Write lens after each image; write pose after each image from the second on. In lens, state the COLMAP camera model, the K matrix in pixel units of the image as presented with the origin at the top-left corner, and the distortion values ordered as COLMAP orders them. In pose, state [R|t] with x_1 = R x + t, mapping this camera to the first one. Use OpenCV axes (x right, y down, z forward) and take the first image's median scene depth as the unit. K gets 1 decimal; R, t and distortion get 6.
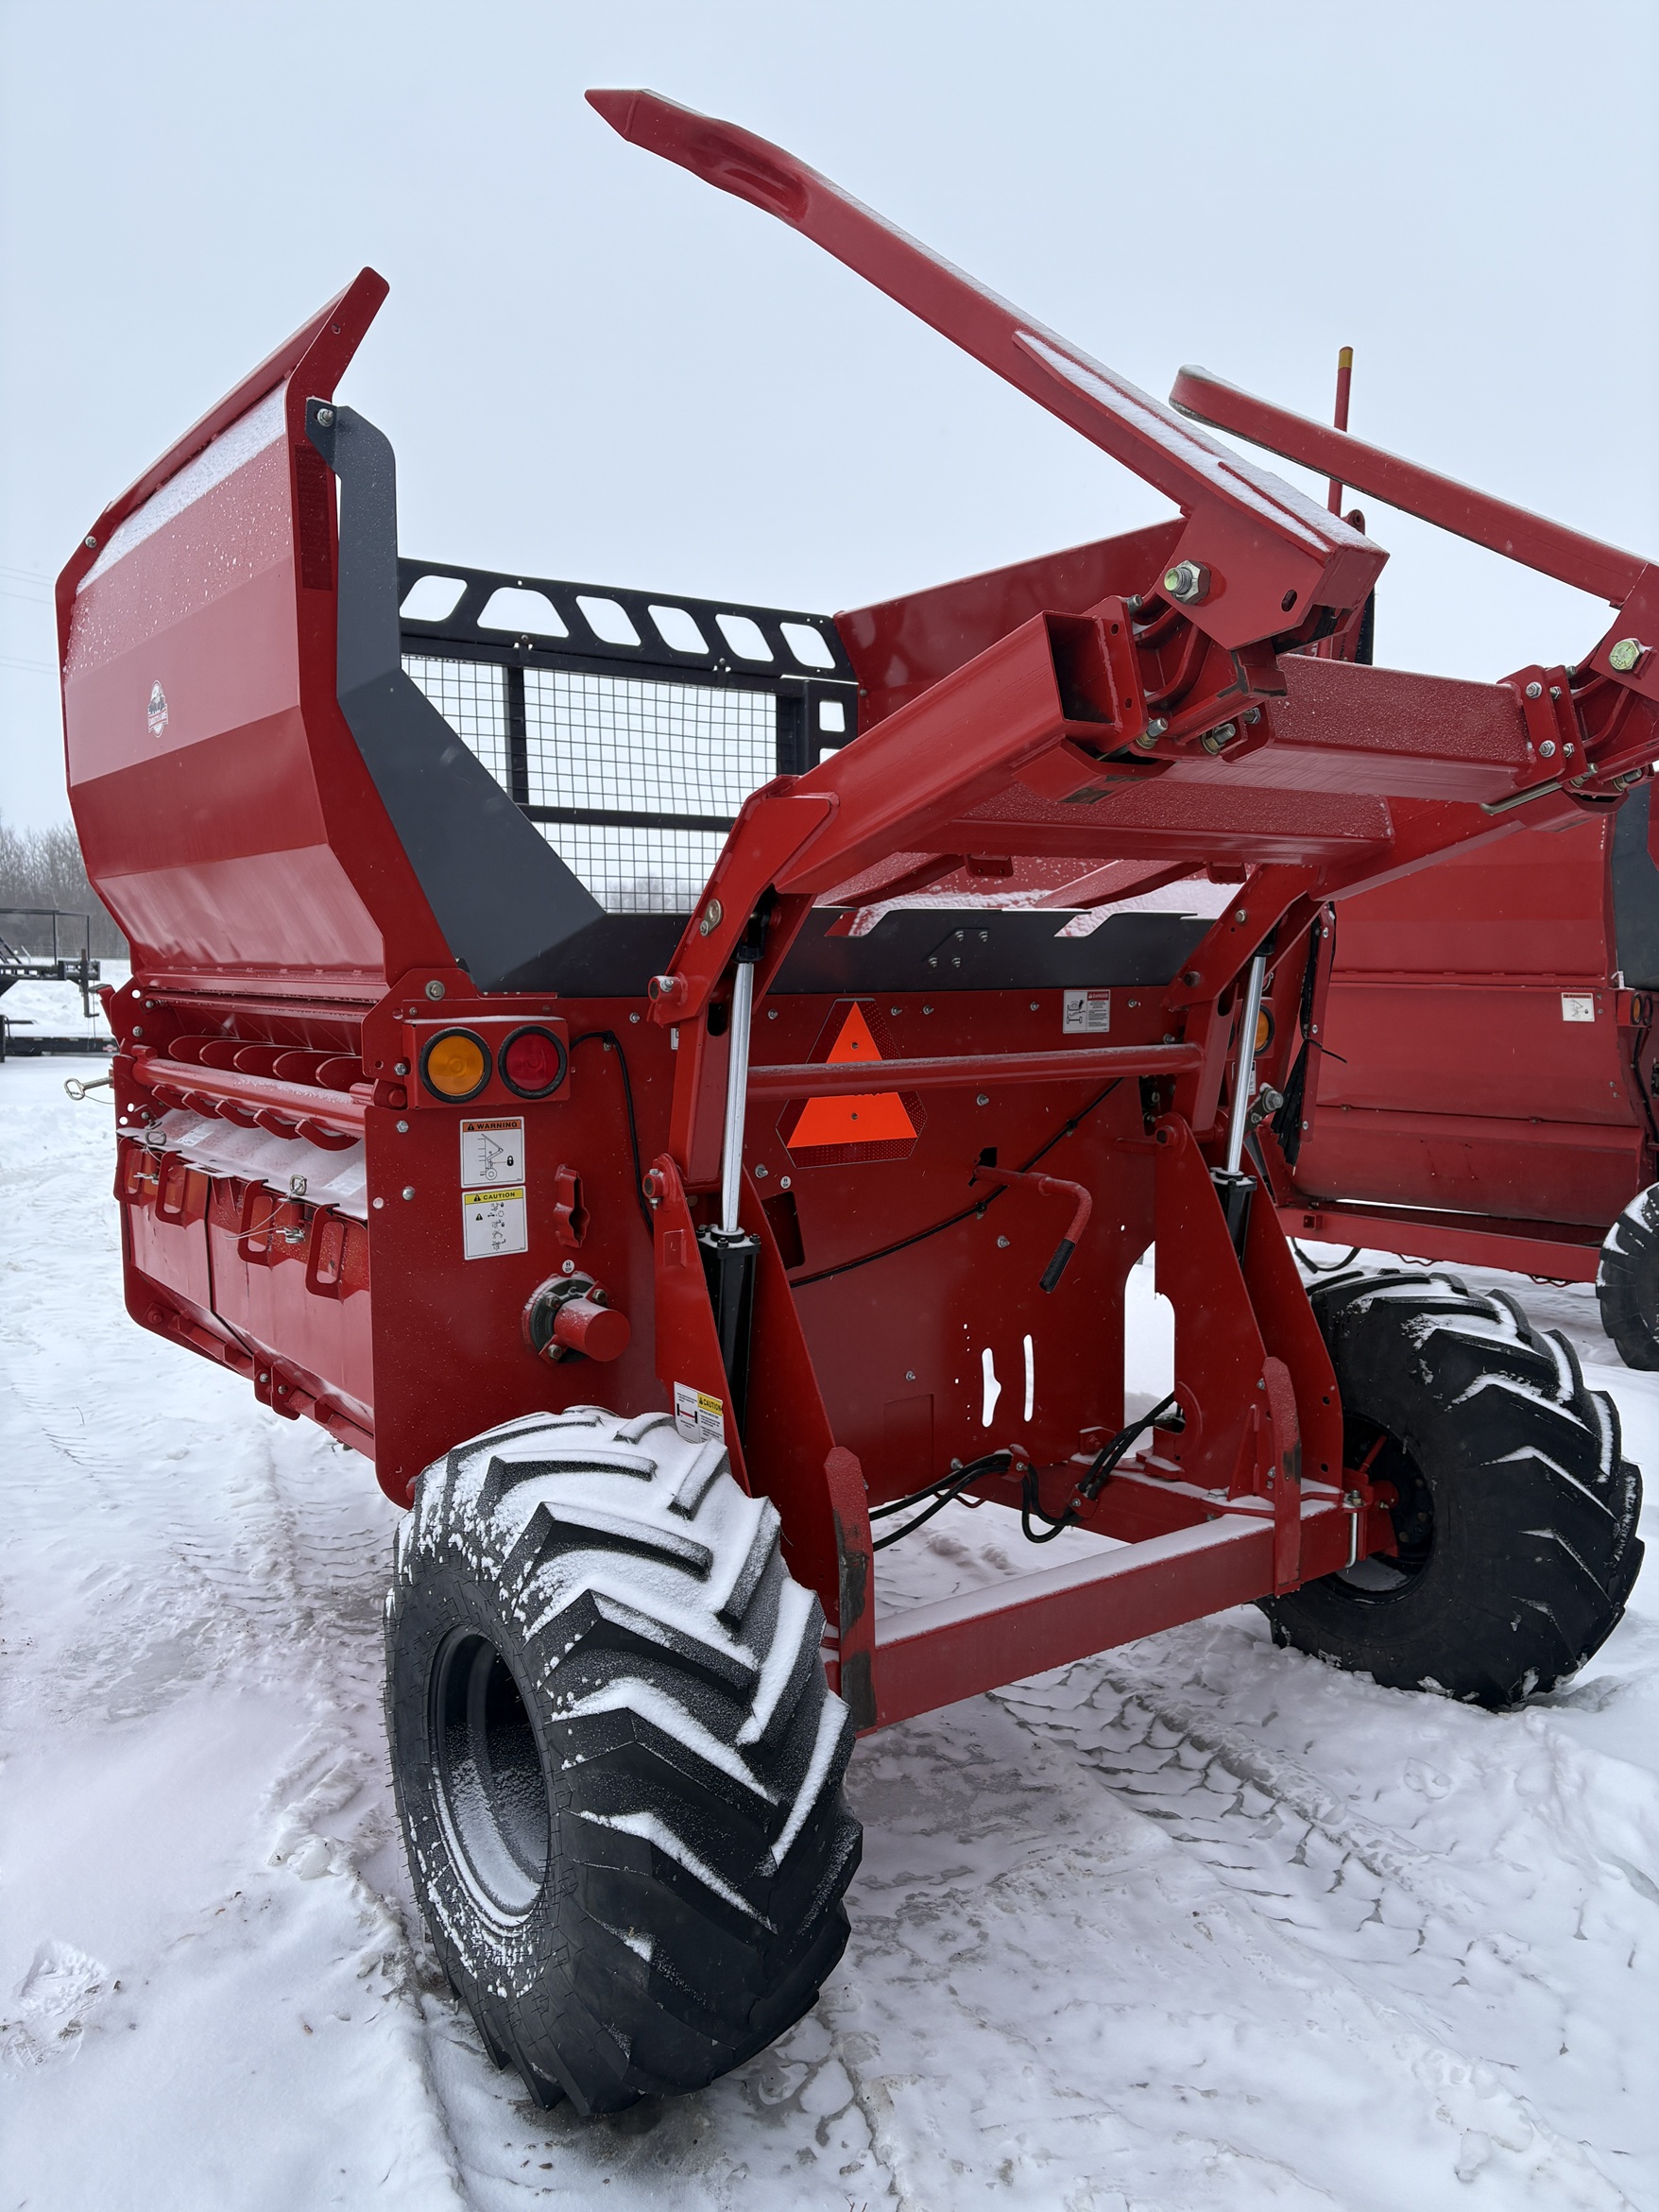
lens RADIAL K [[1691.0, 0, 829.5], [0, 1691.0, 1106.0], [0, 0, 1]] dist [-0.002512, -0.005483]
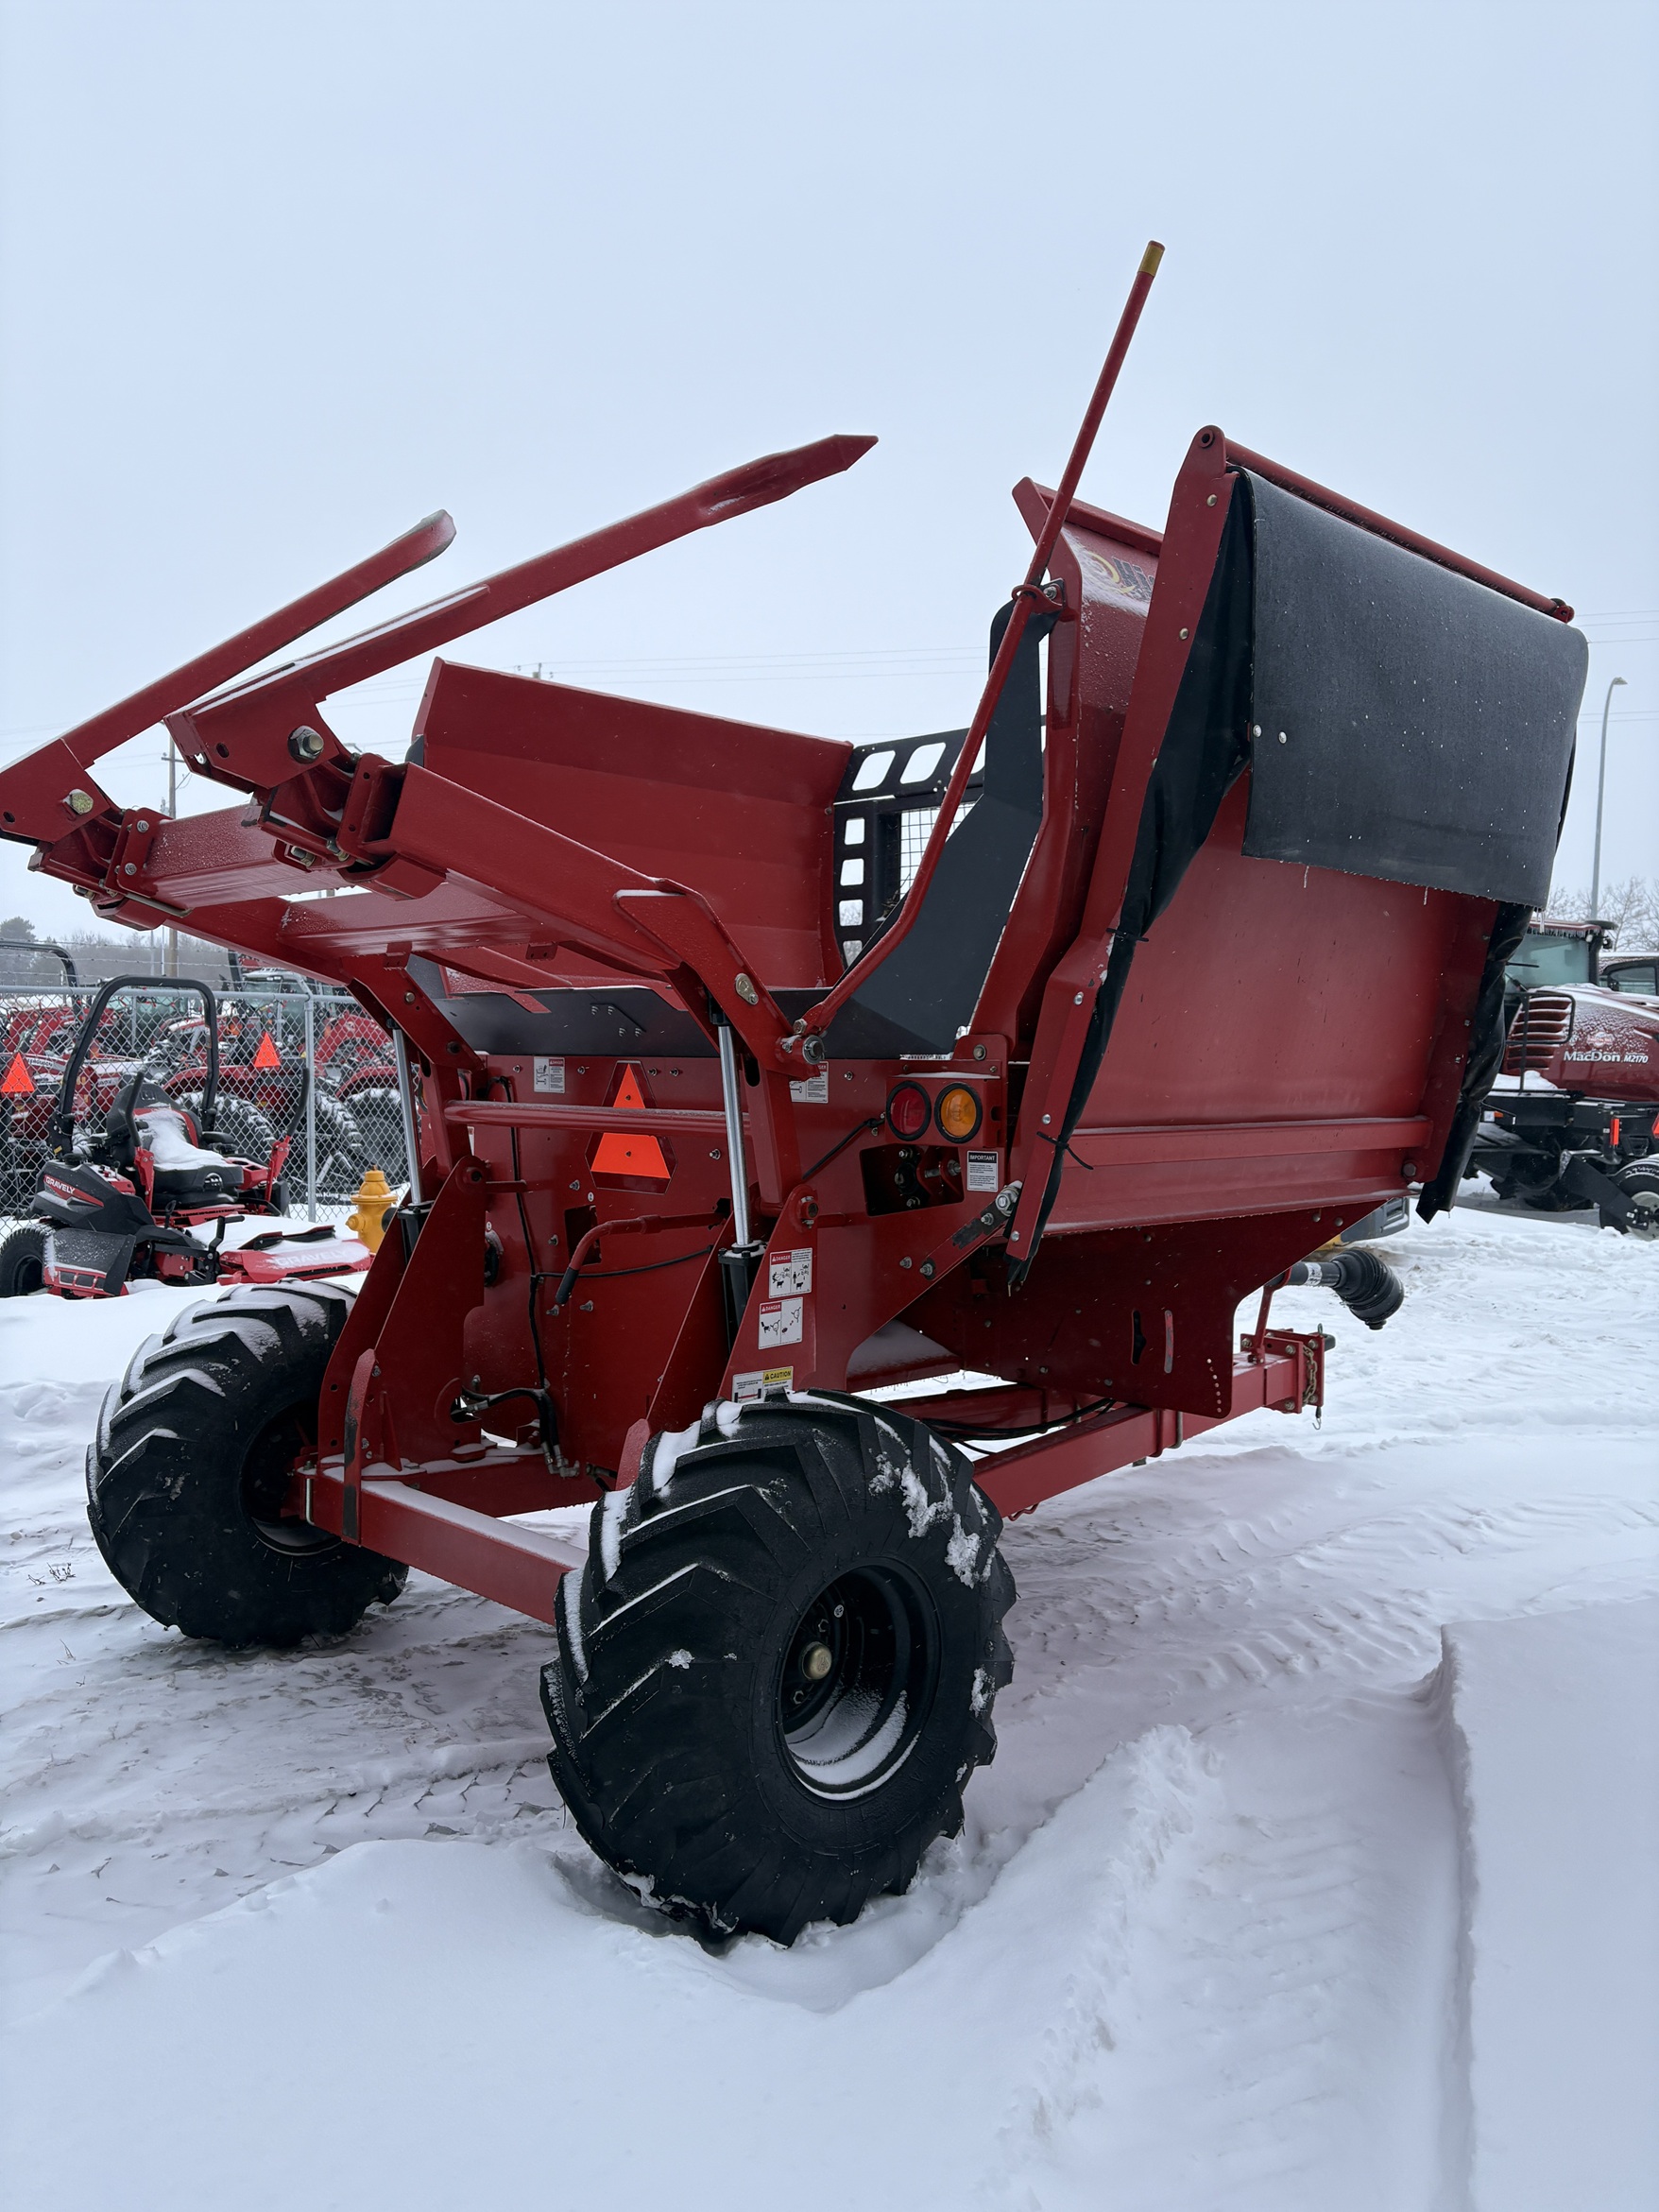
lens RADIAL K [[1691.0, 0, 829.5], [0, 1691.0, 1106.0], [0, 0, 1]] dist [-0.002512, -0.005483]
pose [[0.146460, 0.056669, -0.987592, 1.302150], [-0.079806, 0.995780, 0.045303, -0.099862], [0.985992, 0.072181, 0.150364, 0.979949]]
